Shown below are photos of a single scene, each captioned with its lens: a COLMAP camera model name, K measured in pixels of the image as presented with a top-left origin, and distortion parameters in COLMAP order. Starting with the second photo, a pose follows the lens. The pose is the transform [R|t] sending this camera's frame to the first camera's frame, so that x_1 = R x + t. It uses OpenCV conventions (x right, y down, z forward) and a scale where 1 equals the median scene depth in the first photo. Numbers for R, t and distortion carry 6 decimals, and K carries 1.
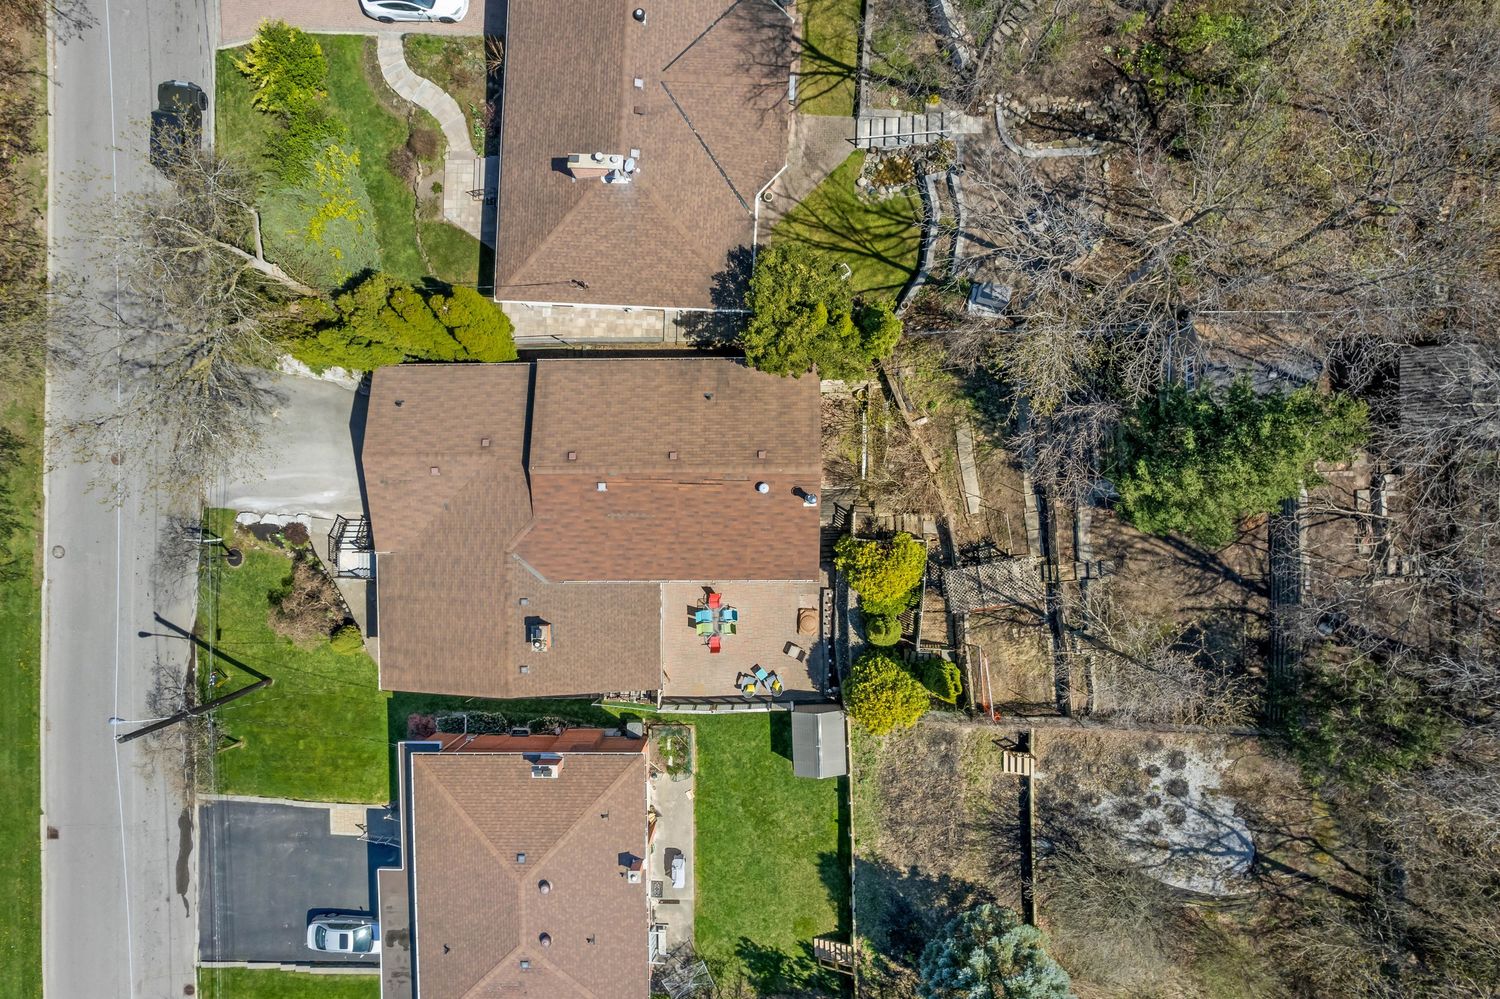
lens RADIAL K [[962.1, 0, 754.9], [0, 962.1, 545.5], [0, 0, 1]] dist [-0.073533, 0.062285]
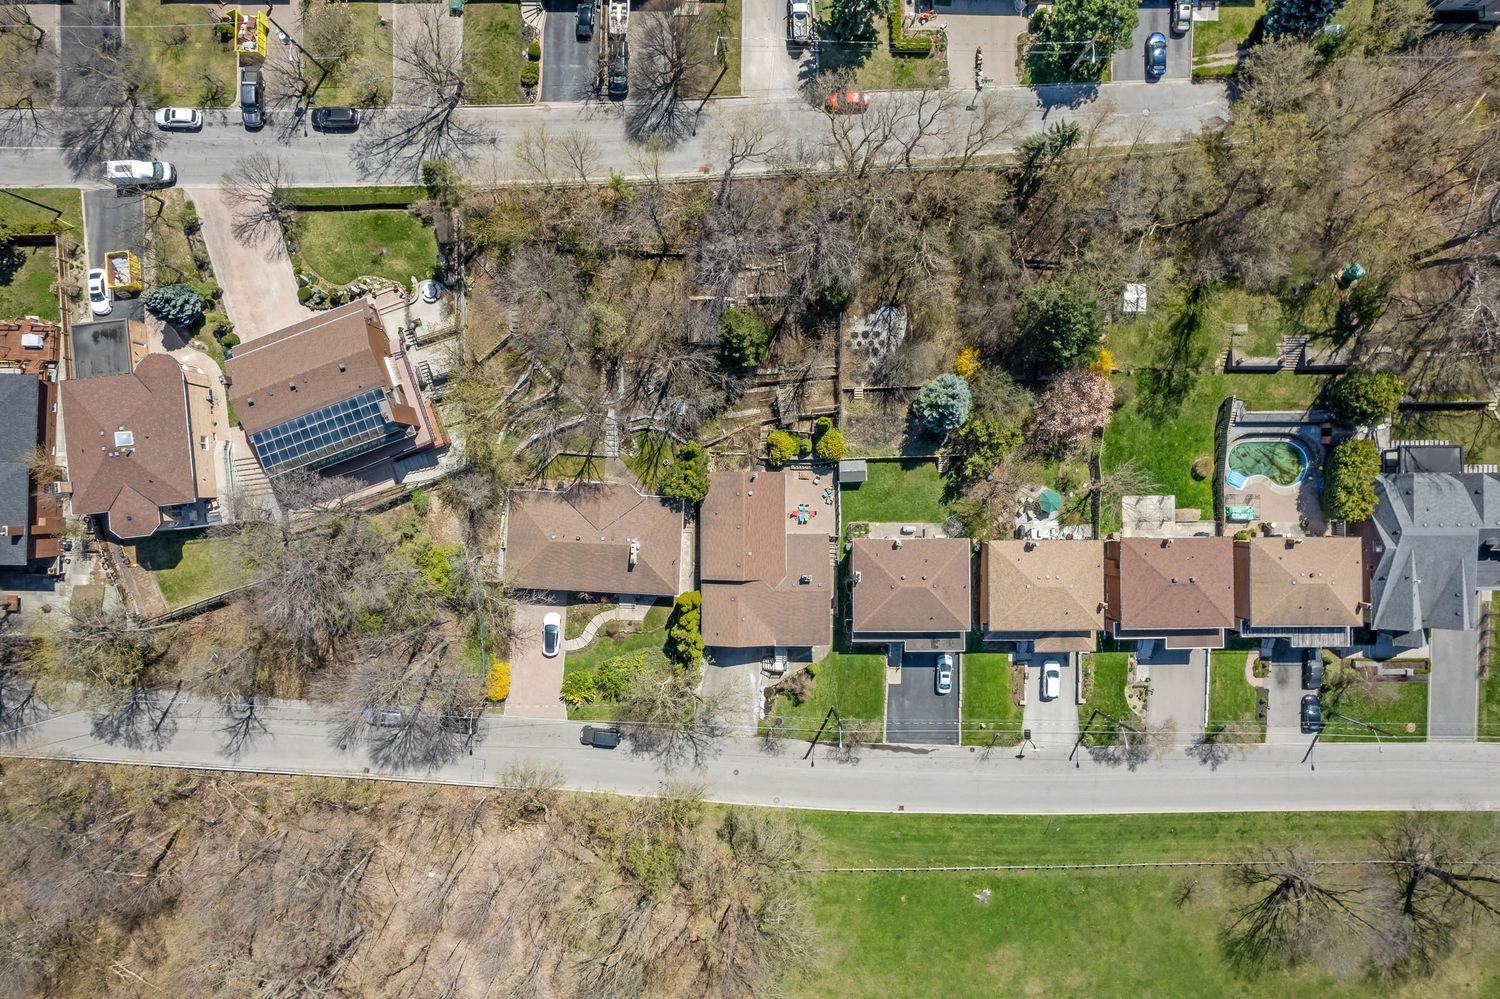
lens RADIAL K [[962.1, 0, 759.7], [0, 962.1, 482.2], [0, 0, 1]] dist [-0.073533, 0.062285]
pose [[0.001287, -0.999652, 0.026364, -0.028484], [0.999286, 0.000290, -0.037778, 0.062588], [0.037757, 0.026394, 0.998938, -1.568260]]
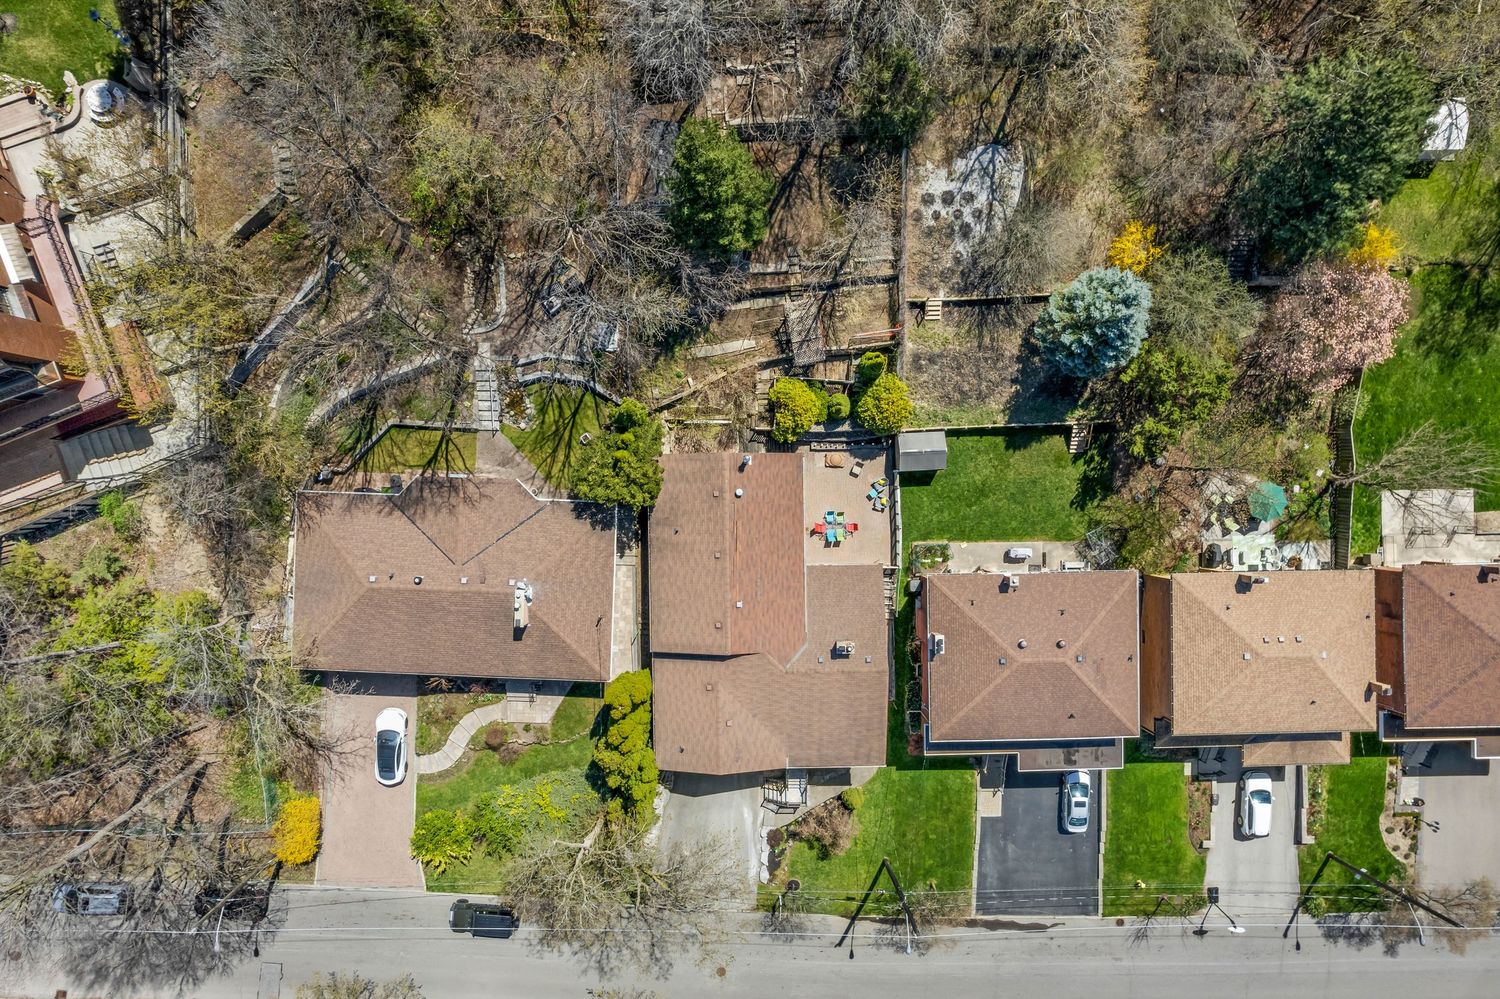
lens RADIAL K [[962.1, 0, 760.3], [0, 962.1, 507.8], [0, 0, 1]] dist [-0.073533, 0.062285]
pose [[-0.010322, -0.999945, 0.001573, -0.015397], [0.999519, -0.010364, -0.029215, 0.012534], [0.029229, 0.001270, 0.999572, -0.412990]]
